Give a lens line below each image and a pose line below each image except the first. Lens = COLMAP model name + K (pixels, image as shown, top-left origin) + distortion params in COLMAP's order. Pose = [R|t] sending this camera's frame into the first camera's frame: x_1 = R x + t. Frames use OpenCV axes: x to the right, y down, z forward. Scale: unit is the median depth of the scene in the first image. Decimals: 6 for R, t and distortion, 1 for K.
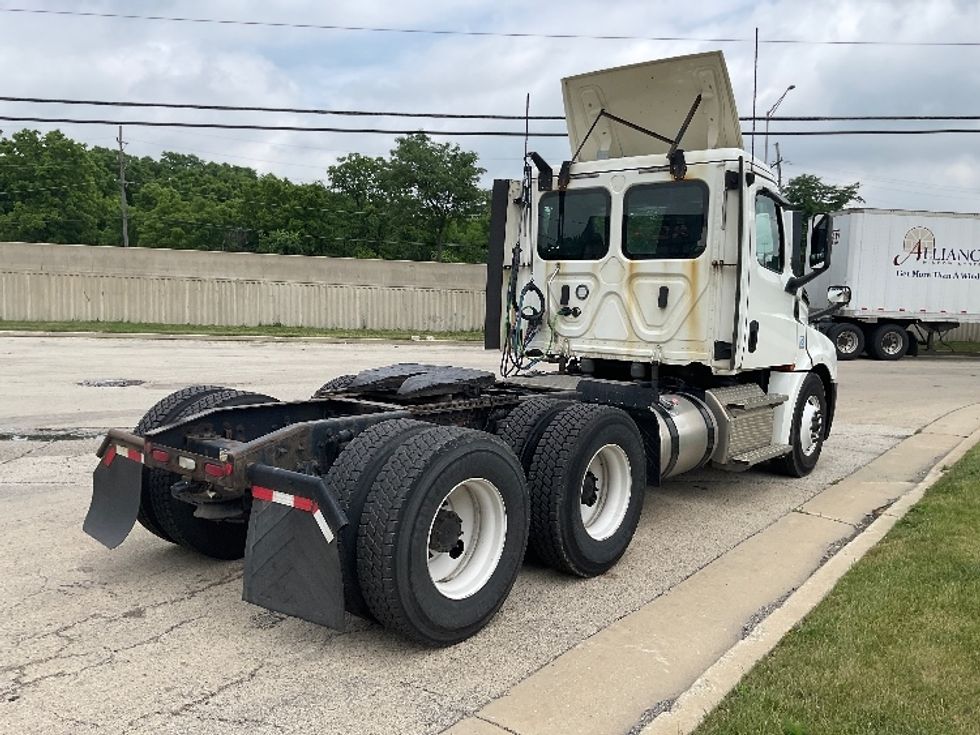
lens RADIAL K [[813.2, 0, 483.2], [0, 813.2, 370.2], [0, 0, 1]] dist [0.068138, -0.099373]
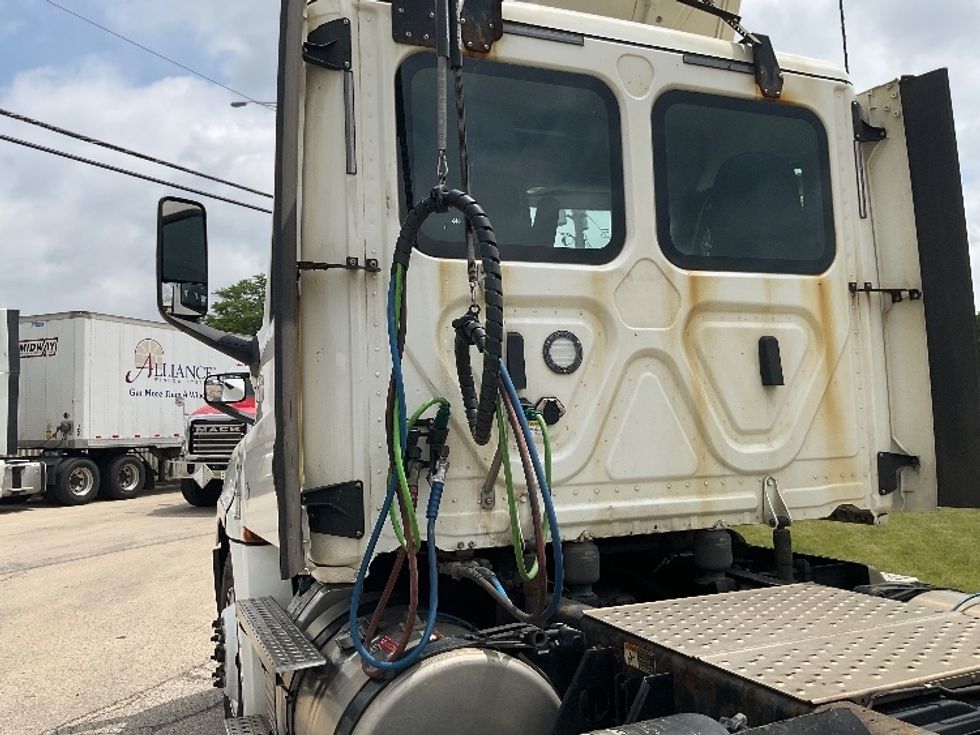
lens RADIAL K [[813.2, 0, 491.3], [0, 813.2, 364.1], [0, 0, 1]] dist [0.068138, -0.099373]
pose [[0.457601, 0.026139, 0.888773, -0.200951], [0.126903, 0.987415, -0.094379, -0.061400], [-0.880055, 0.155976, 0.448525, 0.864123]]
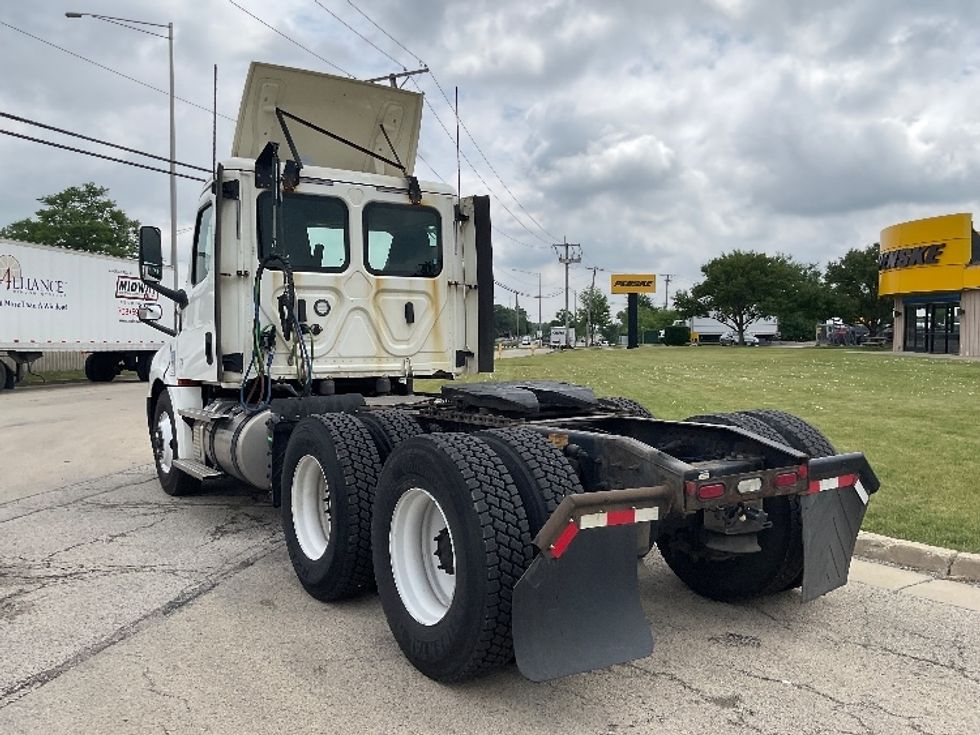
lens RADIAL K [[813.2, 0, 498.9], [0, 813.2, 367.7], [0, 0, 1]] dist [0.068138, -0.099373]
pose [[0.272404, -0.056650, 0.960514, -0.702379], [0.102481, 0.994295, 0.029578, -0.035211], [-0.956710, 0.090377, 0.276655, 0.557999]]
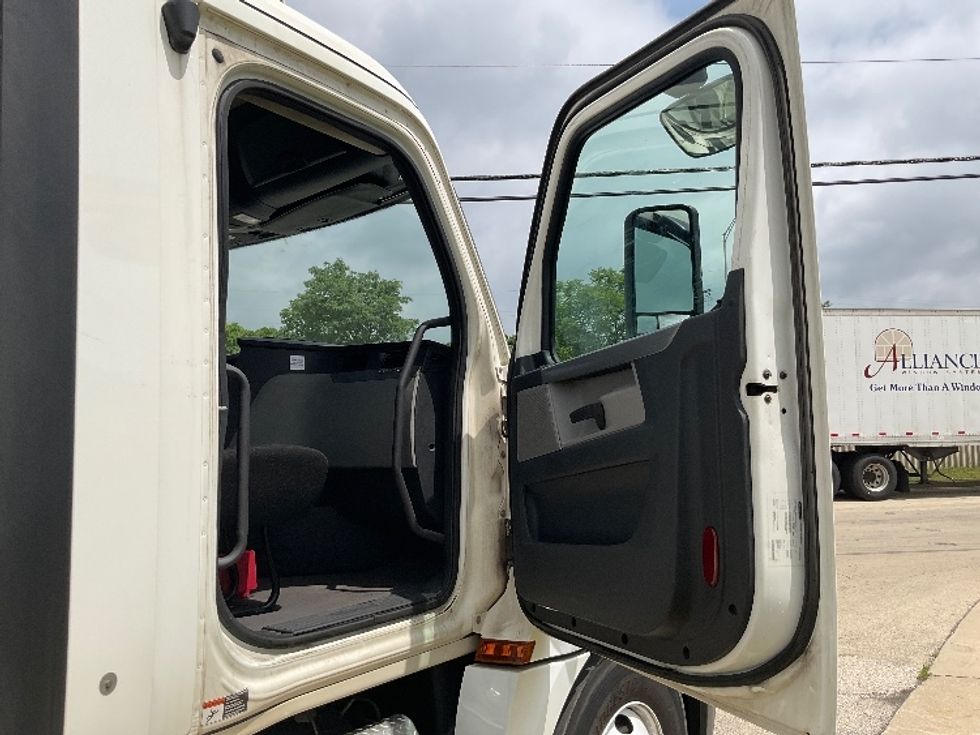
lens RADIAL K [[813.2, 0, 490.1], [0, 813.2, 374.9], [0, 0, 1]] dist [0.068138, -0.099373]
pose [[0.998832, -0.044263, 0.019382, 0.363457], [0.046848, 0.985345, -0.164011, -0.053403], [-0.011838, 0.164727, 0.986268, 0.660260]]
